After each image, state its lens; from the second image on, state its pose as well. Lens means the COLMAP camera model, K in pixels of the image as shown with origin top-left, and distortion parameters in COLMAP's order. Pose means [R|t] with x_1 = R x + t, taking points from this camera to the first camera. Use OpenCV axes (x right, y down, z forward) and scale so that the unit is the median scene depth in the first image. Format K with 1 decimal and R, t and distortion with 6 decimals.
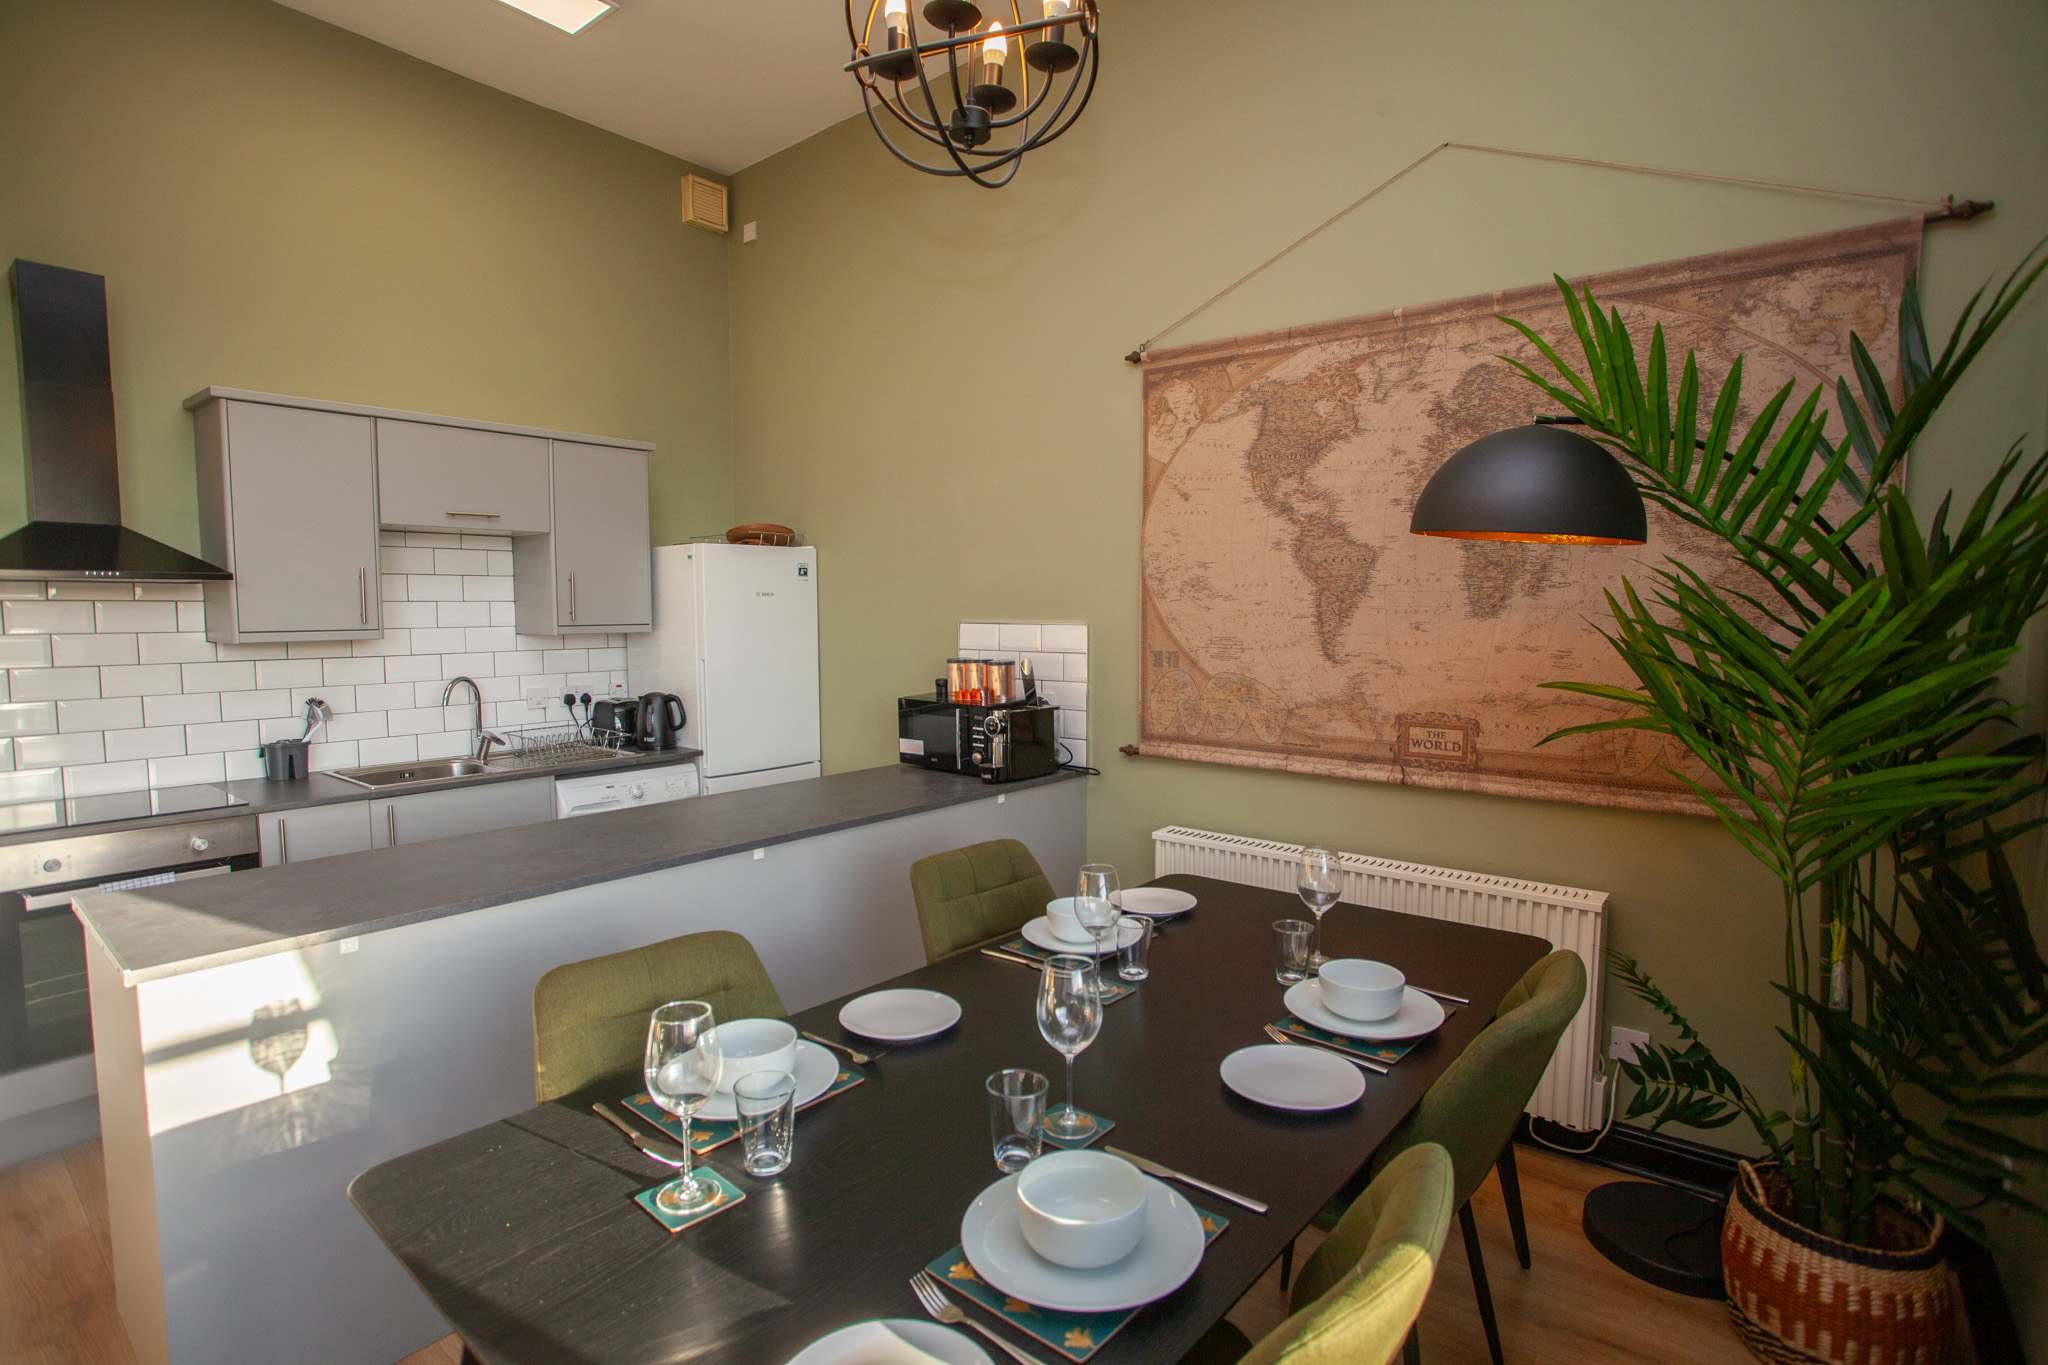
lens RADIAL K [[991.9, 0, 1030.4], [0, 991.9, 681.3], [0, 0, 1]] dist [-0.056033, 0.025863]
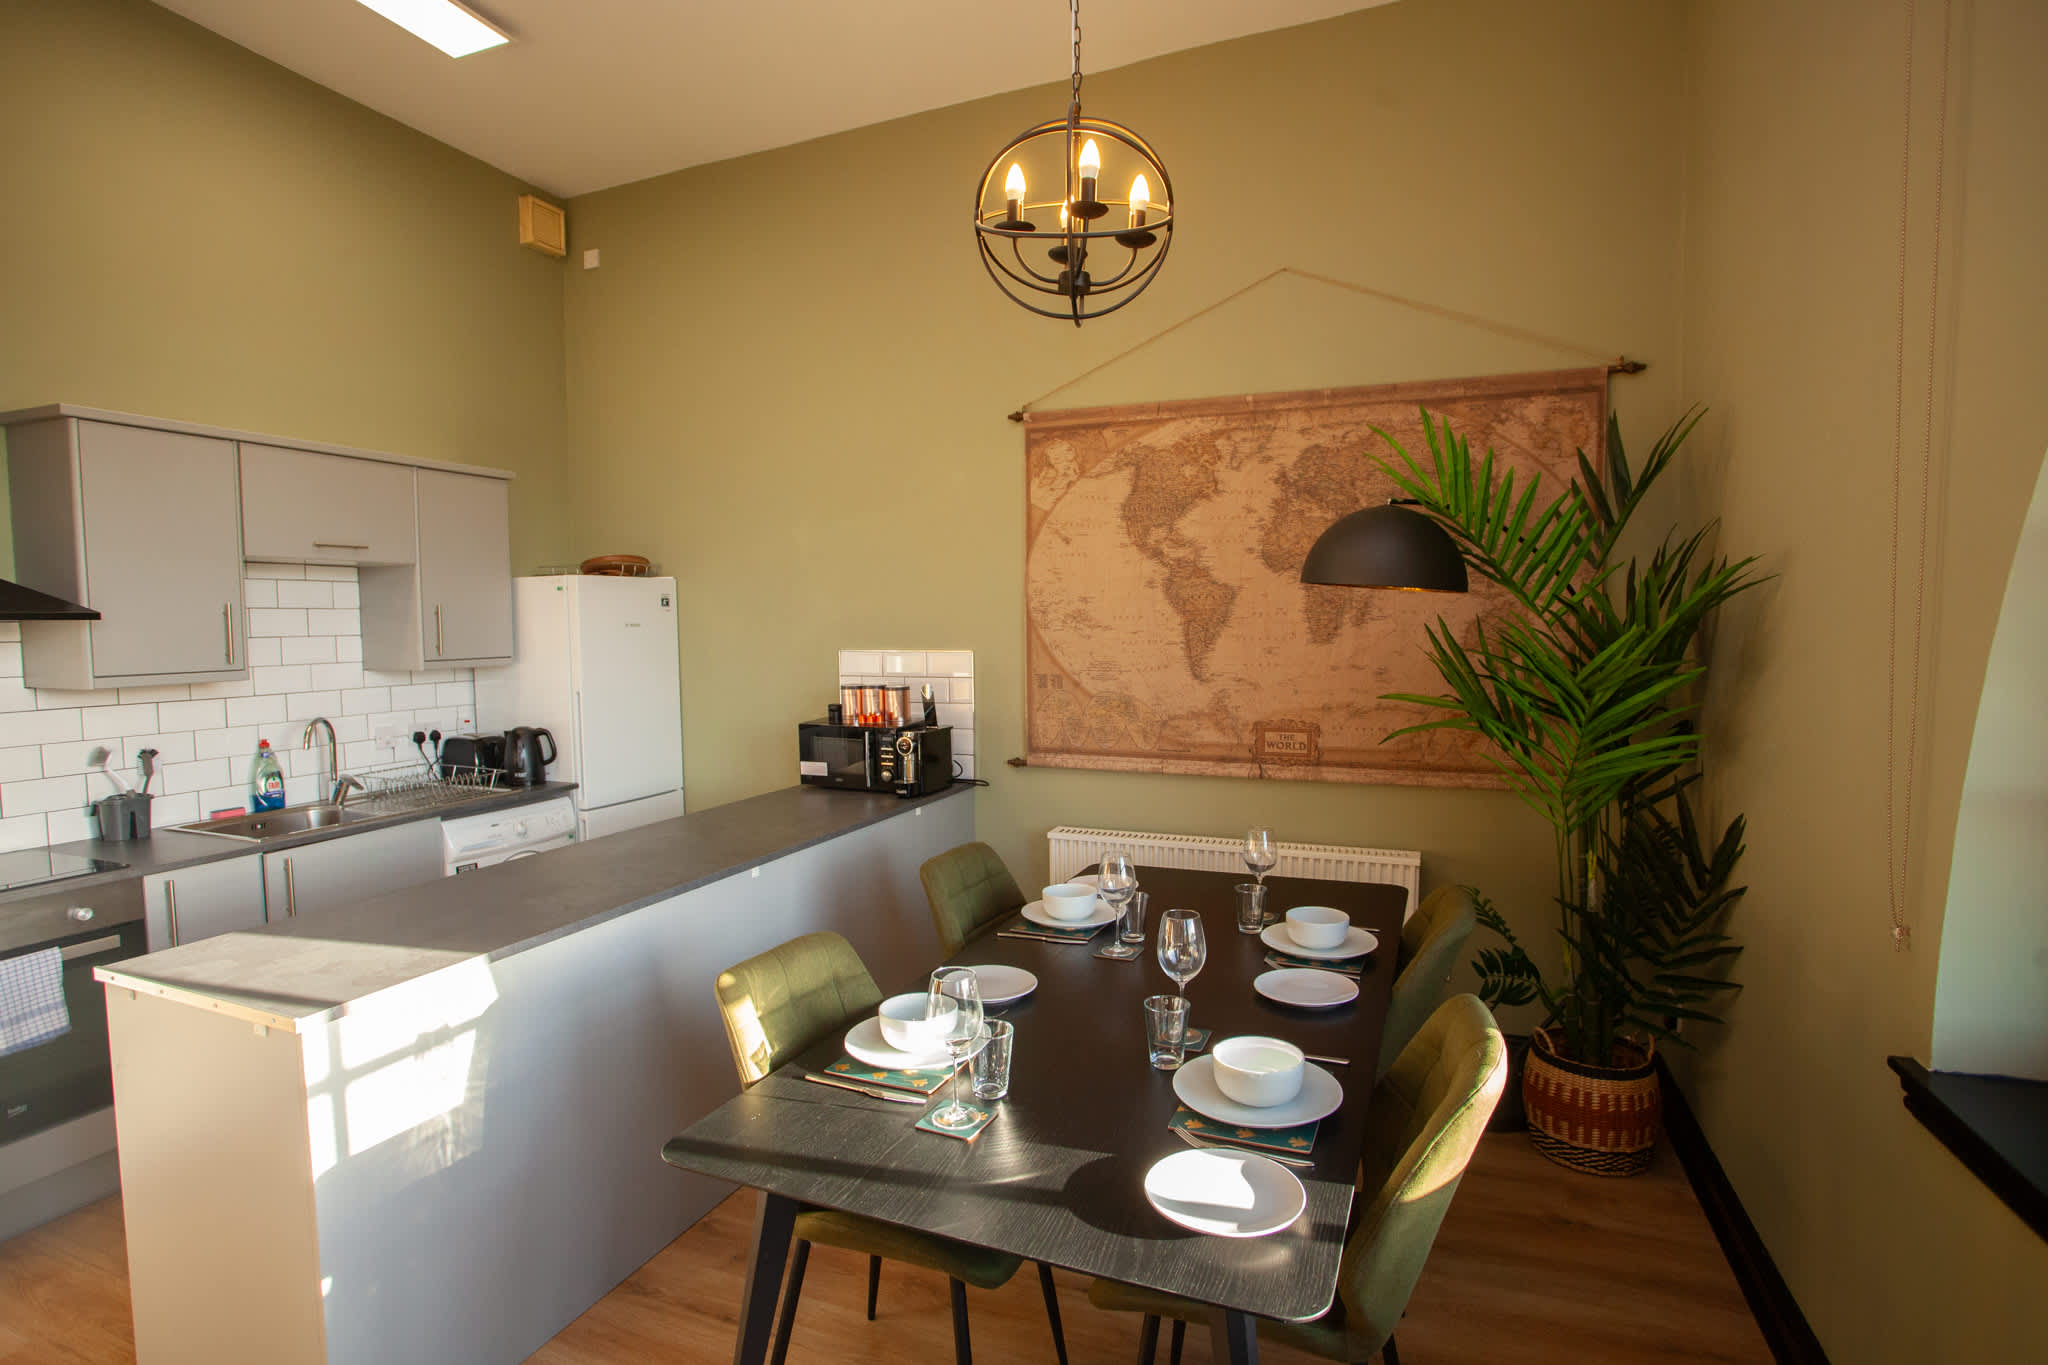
lens RADIAL K [[1014.5, 0, 1013.9], [0, 1014.5, 682.4], [0, 0, 1]] dist [-0.070687, 0.037336]
pose [[0.957527, -0.025146, 0.287246, -0.260908], [0.028985, 0.999538, -0.009119, -0.012439], [-0.286884, 0.017058, 0.957813, -0.120135]]
